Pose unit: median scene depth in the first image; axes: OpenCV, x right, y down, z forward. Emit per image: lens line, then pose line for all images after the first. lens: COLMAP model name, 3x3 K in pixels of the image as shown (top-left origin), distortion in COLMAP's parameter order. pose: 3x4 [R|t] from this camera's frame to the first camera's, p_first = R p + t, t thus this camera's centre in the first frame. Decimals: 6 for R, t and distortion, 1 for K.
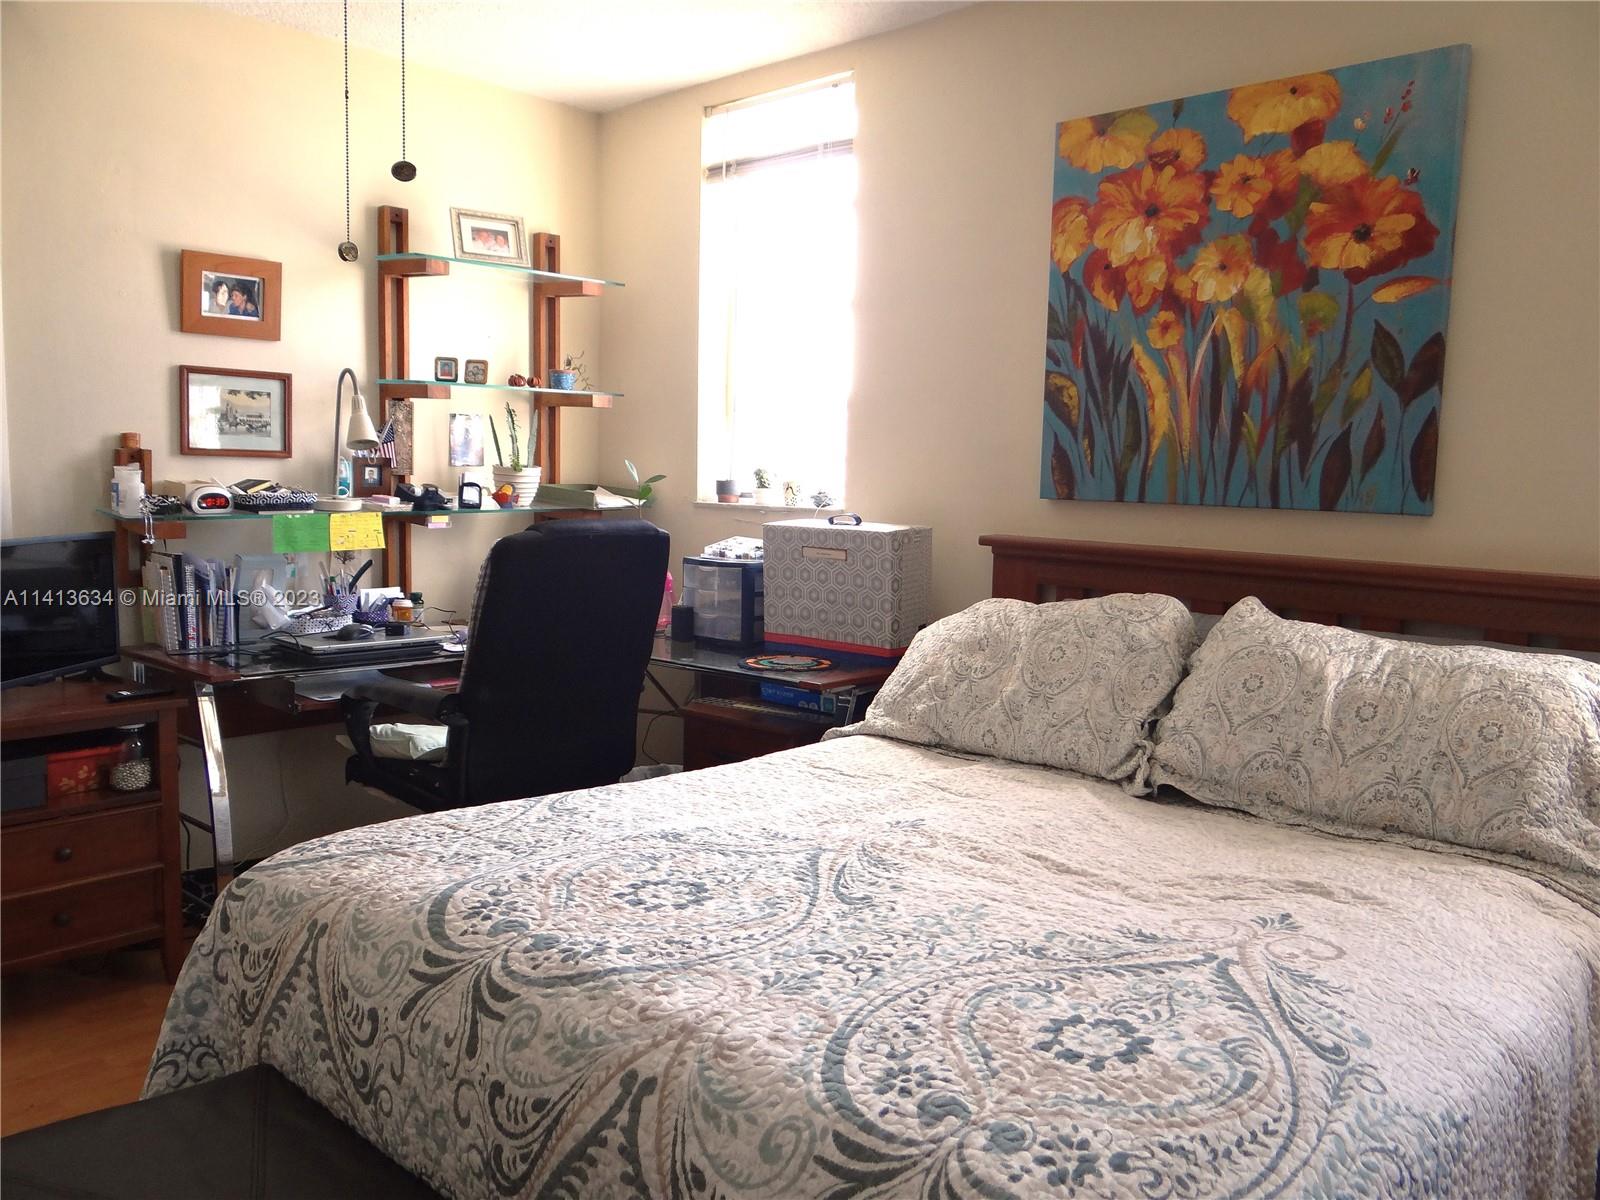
lens RADIAL K [[1296.4, 0, 800.0], [0, 1296.4, 600.0], [0, 0, 1]] dist [0.014897, 0.003262]
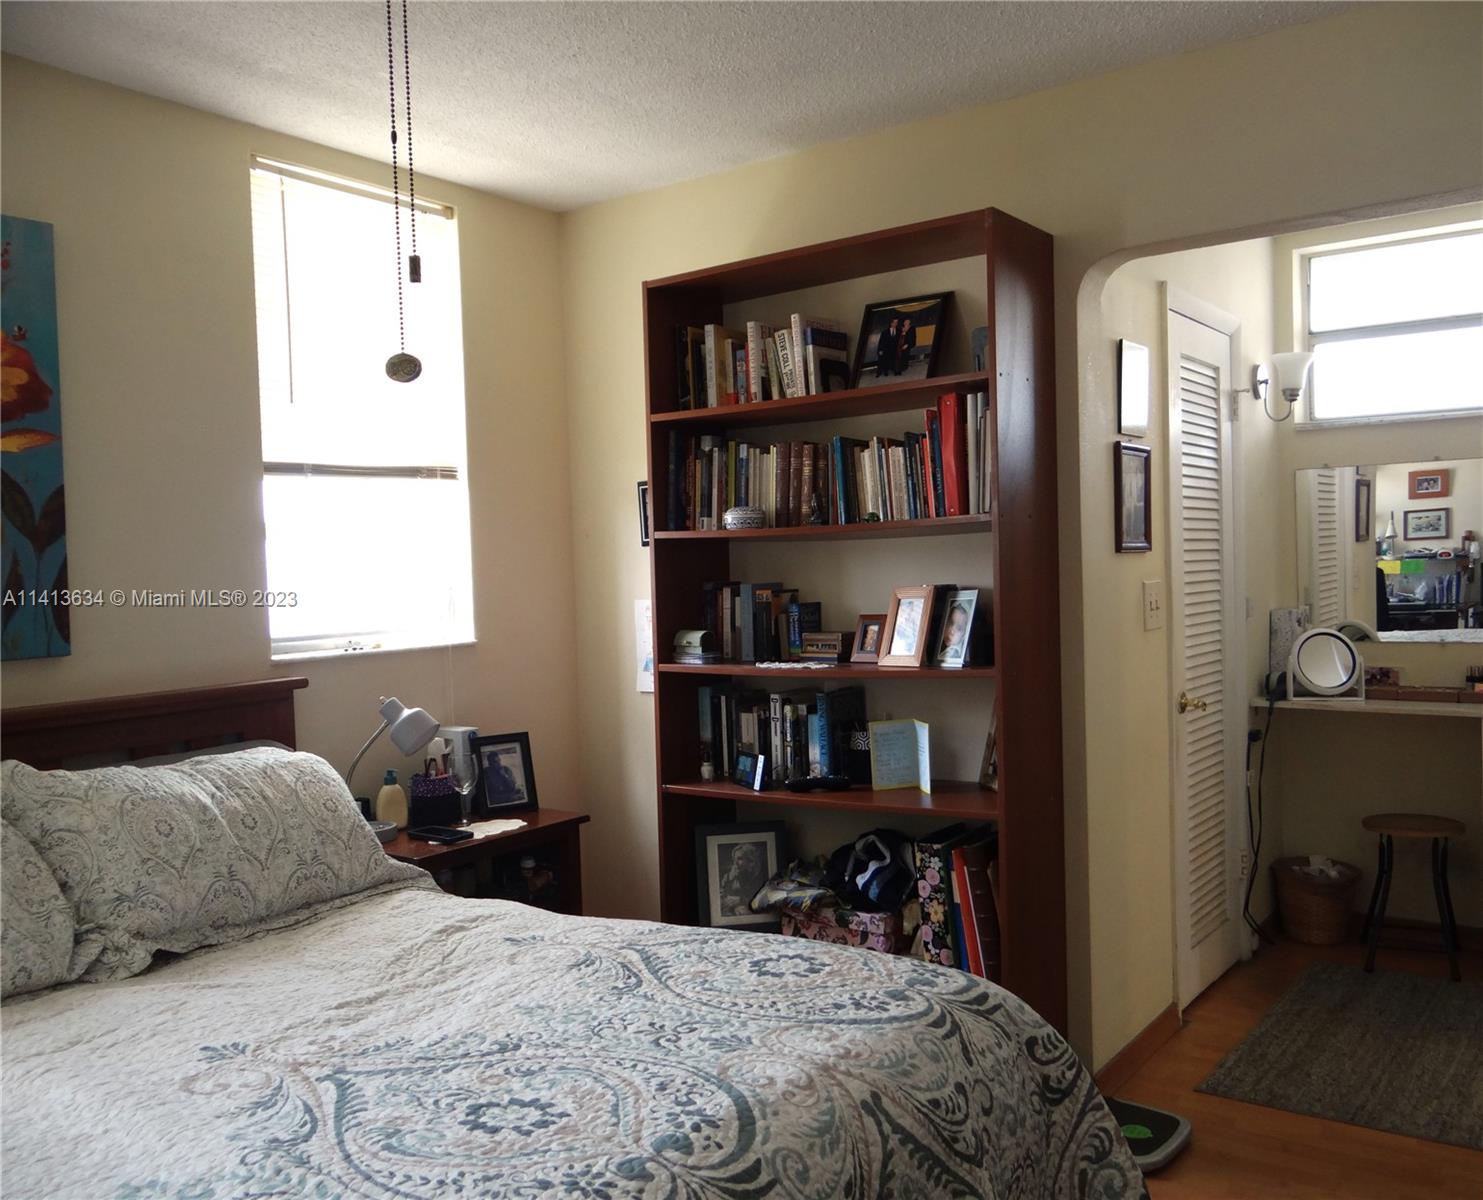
lens RADIAL K [[1299.3, 0, 798.3], [0, 1299.3, 595.9], [0, 0, 1]] dist [0.011149, 0.013455]
pose [[-0.161396, -0.052702, 0.985482, -1.134867], [0.129852, 0.988757, 0.074143, -0.196932], [-0.978310, 0.139933, -0.152738, 0.991130]]
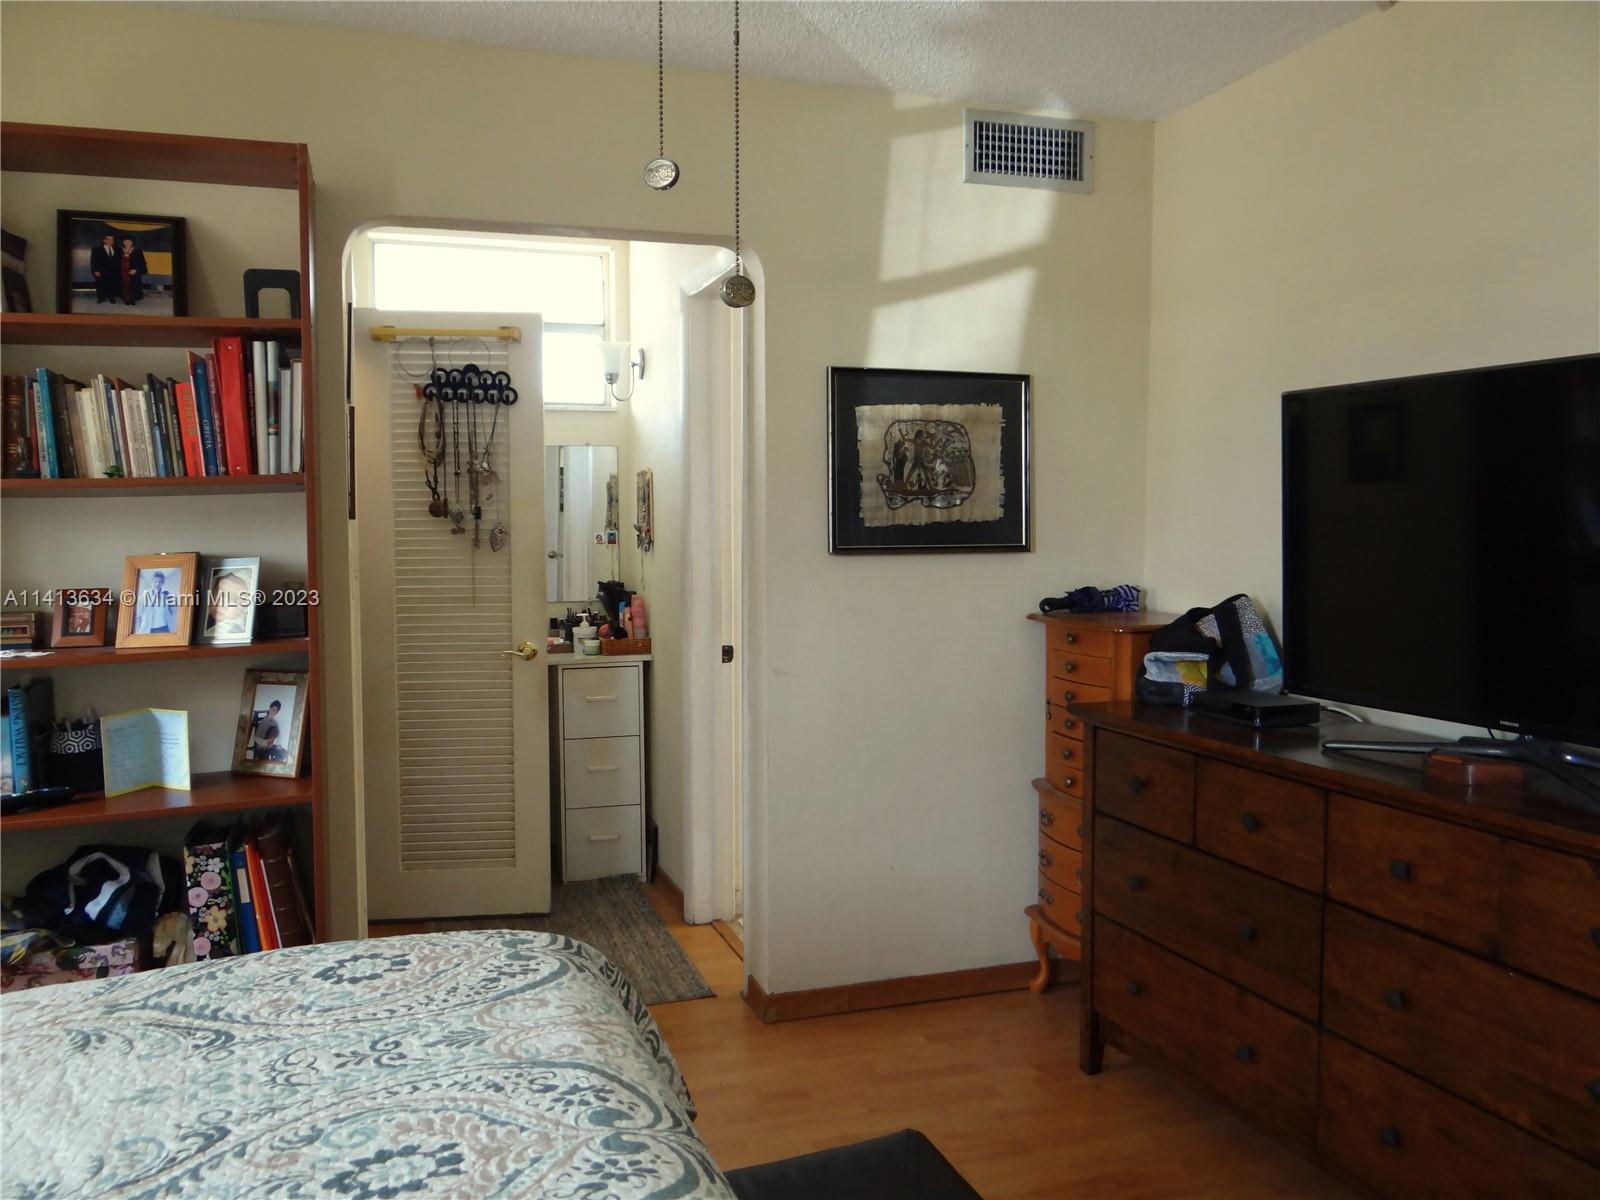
lens RADIAL K [[1296.4, 0, 800.0], [0, 1296.4, 600.0], [0, 0, 1]] dist [0.014897, 0.003262]
pose [[-0.885919, -0.051438, 0.460980, -0.722001], [0.033364, 0.984191, 0.173940, -0.255520], [-0.462639, 0.169477, -0.870197, 1.669520]]
